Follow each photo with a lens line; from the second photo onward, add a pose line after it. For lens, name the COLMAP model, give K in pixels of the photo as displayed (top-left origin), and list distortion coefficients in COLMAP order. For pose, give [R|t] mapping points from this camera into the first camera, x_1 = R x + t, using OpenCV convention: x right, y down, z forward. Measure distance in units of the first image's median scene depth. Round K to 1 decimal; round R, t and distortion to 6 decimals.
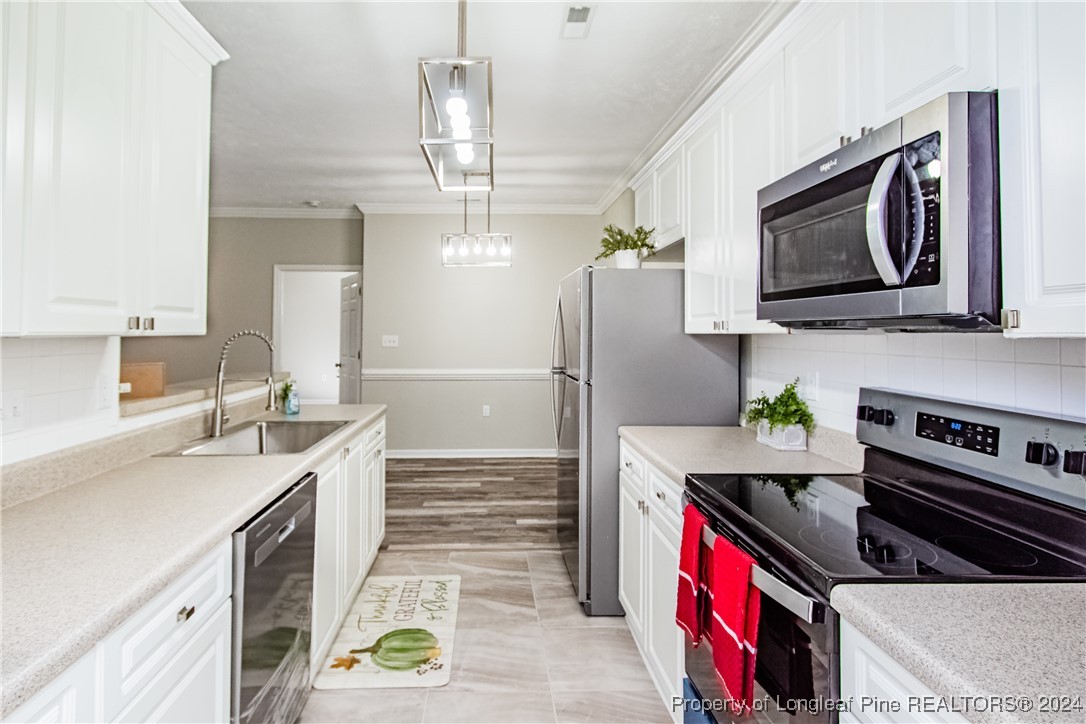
lens RADIAL K [[594.1, 0, 511.0], [0, 594.1, 318.7], [0, 0, 1]] dist [0.000917, 0.000209]
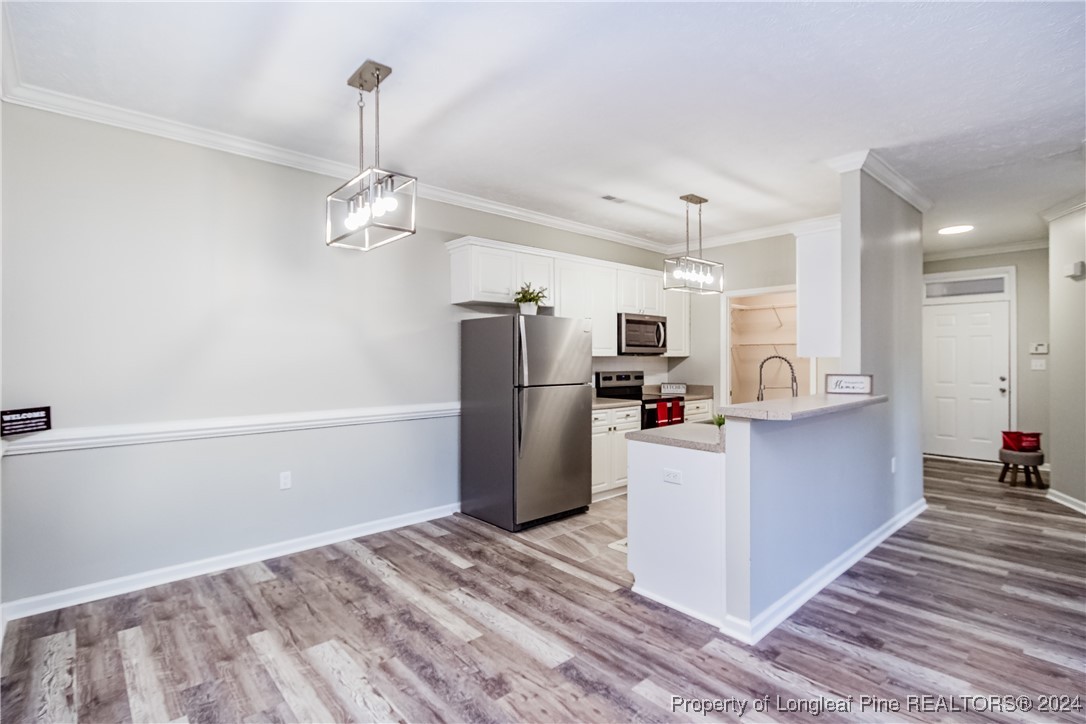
lens RADIAL K [[509.0, 0, 542.3], [0, 509.0, 354.3], [0, 0, 1]] dist [-0.003117, -0.000667]
pose [[-0.643470, 0.000852, 0.765471, -1.191909], [-0.018658, 0.999685, -0.016797, 0.059411], [-0.765244, -0.025091, -0.643251, 2.603887]]
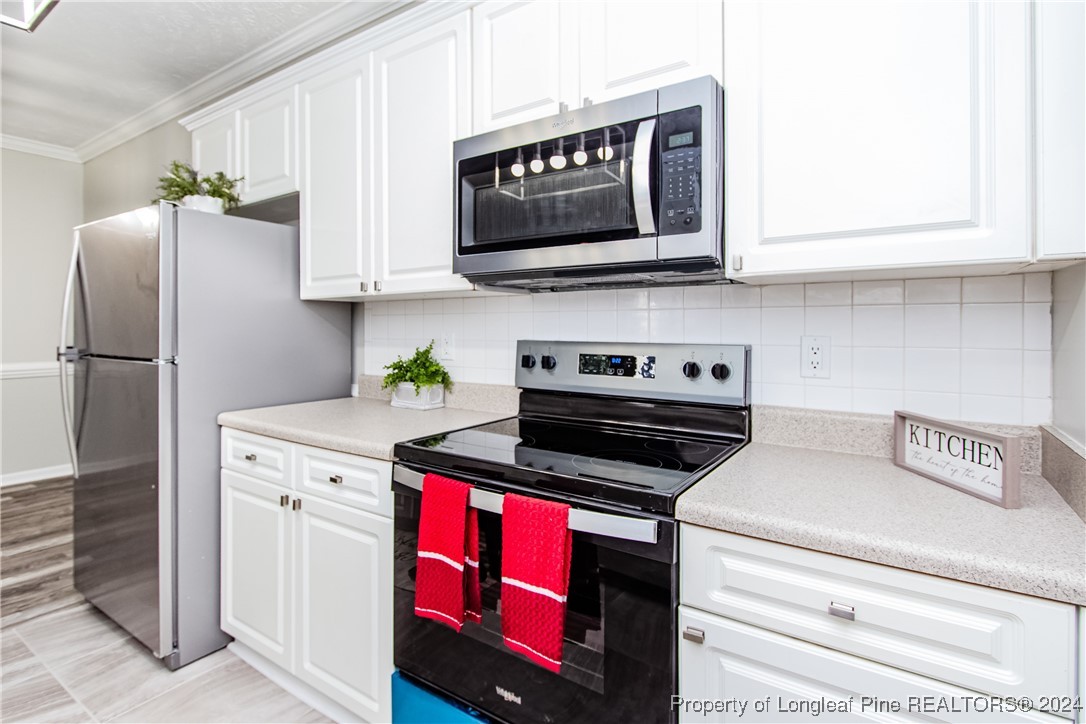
lens RADIAL K [[521.7, 0, 543.9], [0, 521.7, 330.5], [0, 0, 1]] dist [-0.003287, -0.000124]
pose [[0.579537, -0.008780, 0.814898, -0.165214], [-0.015065, 0.999656, 0.021484, 0.061560], [-0.814806, -0.024727, 0.579205, 0.311984]]
